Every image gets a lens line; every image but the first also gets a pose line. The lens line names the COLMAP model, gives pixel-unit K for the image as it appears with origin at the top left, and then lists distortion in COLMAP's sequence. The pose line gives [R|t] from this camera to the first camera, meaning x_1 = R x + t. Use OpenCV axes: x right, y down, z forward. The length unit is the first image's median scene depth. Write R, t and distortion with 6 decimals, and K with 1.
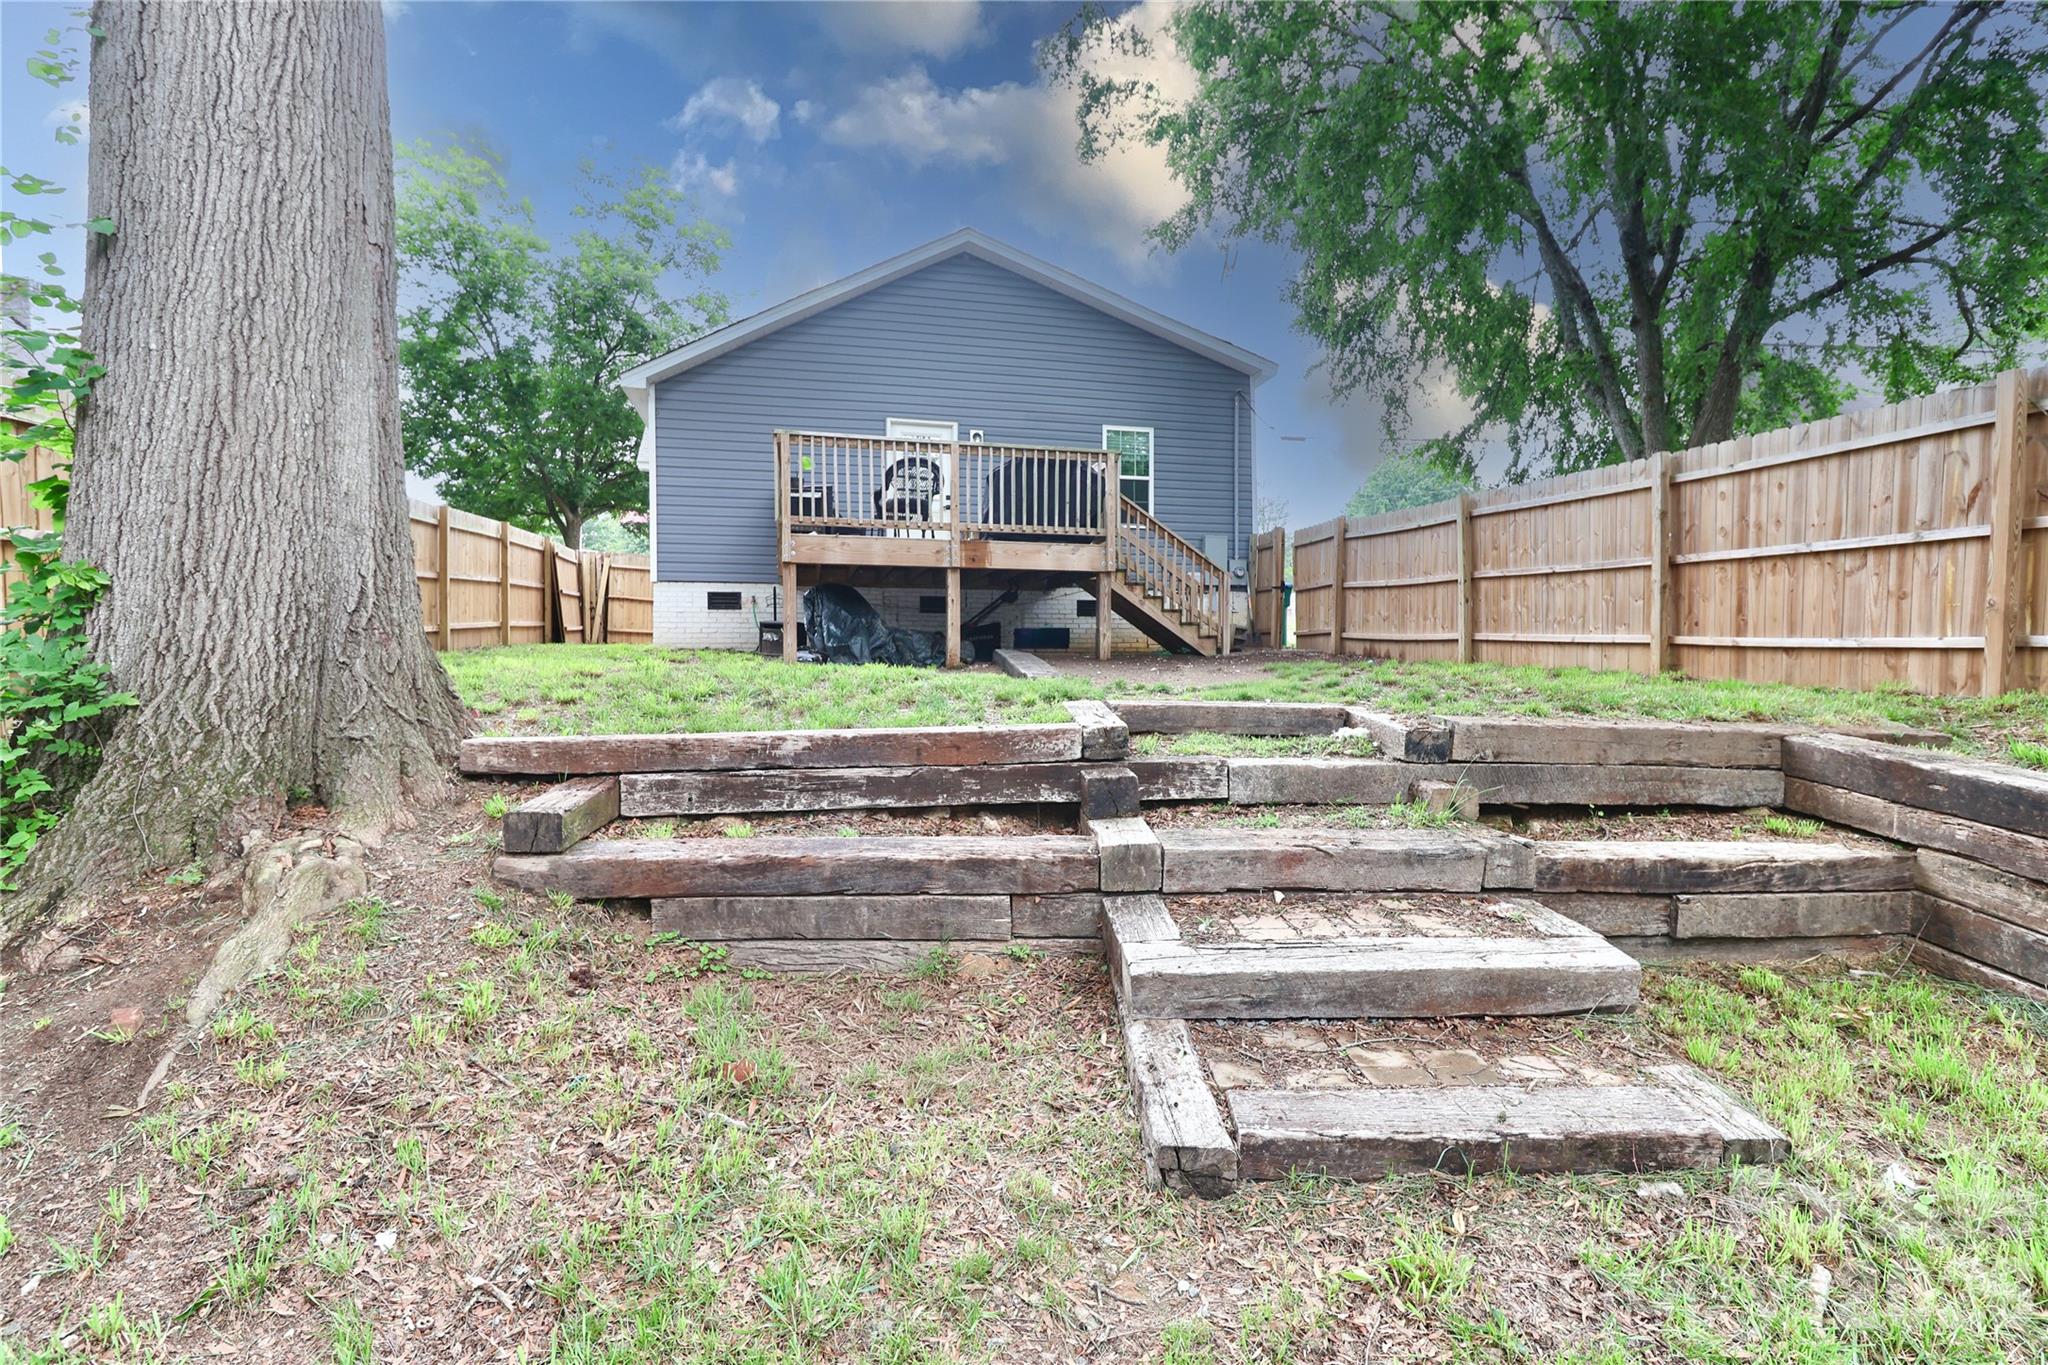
lens RADIAL K [[966.8, 0, 1024.0], [0, 966.8, 682.5], [0, 0, 1]] dist [0.018137, -0.010245]
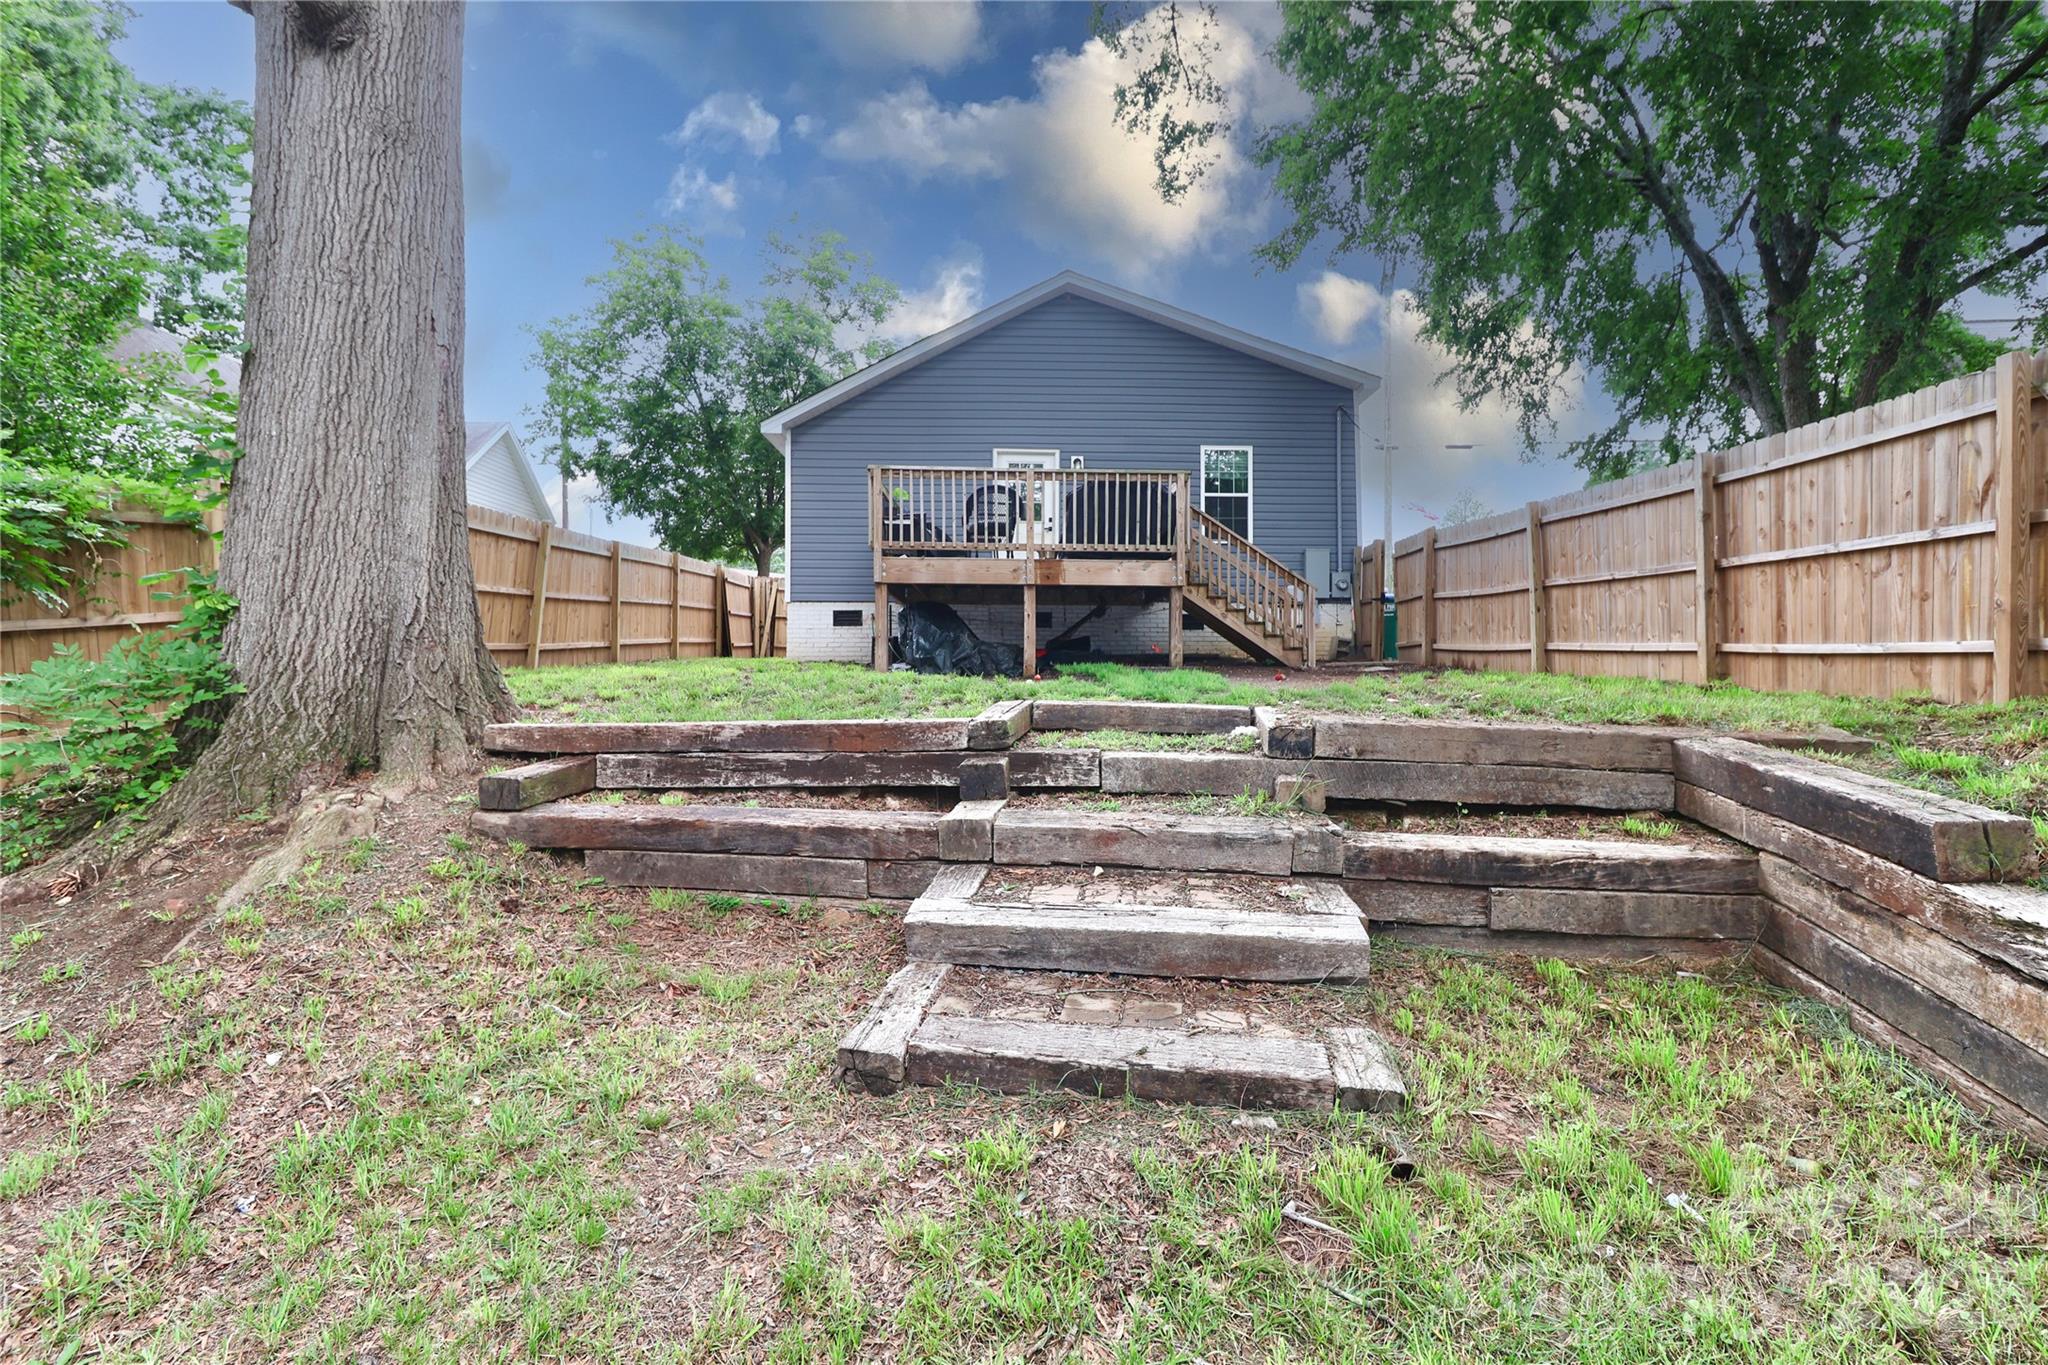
lens RADIAL K [[941.5, 0, 1017.8], [0, 941.5, 664.0], [0, 0, 1]] dist [0.022854, -0.013179]
pose [[0.980476, -0.000471, -0.196640, 0.352388], [-0.006501, 0.999373, -0.034807, 0.018368], [0.196533, 0.035406, 0.979858, -0.086625]]
